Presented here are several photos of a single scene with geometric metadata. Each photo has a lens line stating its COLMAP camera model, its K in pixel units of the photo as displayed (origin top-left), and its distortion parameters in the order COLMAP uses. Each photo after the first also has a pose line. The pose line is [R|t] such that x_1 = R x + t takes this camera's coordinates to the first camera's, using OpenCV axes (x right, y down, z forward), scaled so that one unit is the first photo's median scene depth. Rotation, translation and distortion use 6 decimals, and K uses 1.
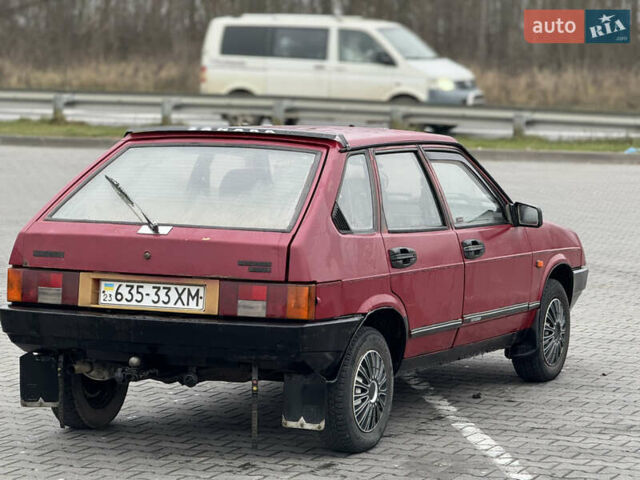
lens RADIAL K [[2190.9, 0, 320.2], [0, 2190.9, 261.6], [0, 0, 1]] dist [0.445690, -1.190844]
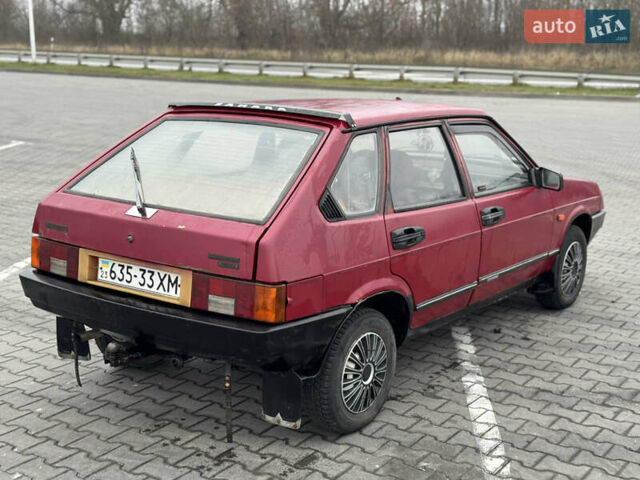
lens RADIAL K [[891.4, 0, 317.5], [0, 891.4, 242.7], [0, 0, 1]] dist [0.124459, -0.007256]
pose [[0.980835, 0.044049, -0.189794, 0.077482], [-0.020775, 0.992200, 0.122914, -0.050750], [0.193728, -0.116616, 0.974100, 0.611028]]
